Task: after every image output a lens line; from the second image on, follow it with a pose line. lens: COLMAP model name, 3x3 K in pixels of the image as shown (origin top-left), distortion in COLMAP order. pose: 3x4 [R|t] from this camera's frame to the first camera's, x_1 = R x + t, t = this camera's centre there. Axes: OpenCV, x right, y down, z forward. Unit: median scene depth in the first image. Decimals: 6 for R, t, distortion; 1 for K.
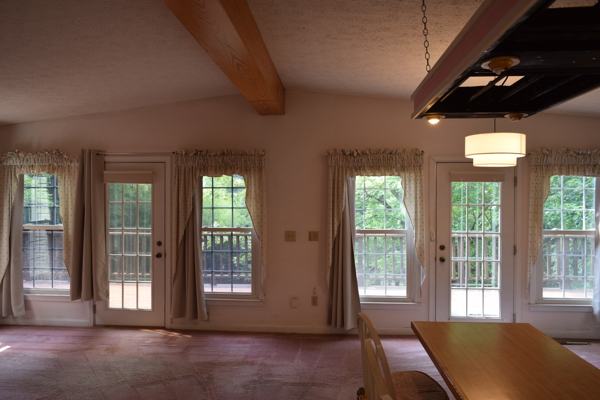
lens RADIAL K [[463.1, 0, 298.2], [0, 463.1, 200.6], [0, 0, 1]] dist [-0.020708, 0.007711]
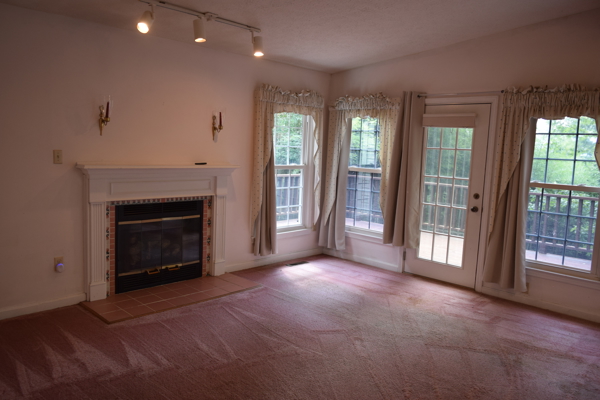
lens RADIAL K [[463.1, 0, 298.2], [0, 463.1, 200.6], [0, 0, 1]] dist [-0.020708, 0.007711]
pose [[0.767418, 0.103931, -0.632667, -0.001683], [-0.045016, 0.993073, 0.108533, 0.020698], [0.639565, -0.054810, 0.766781, 0.102892]]
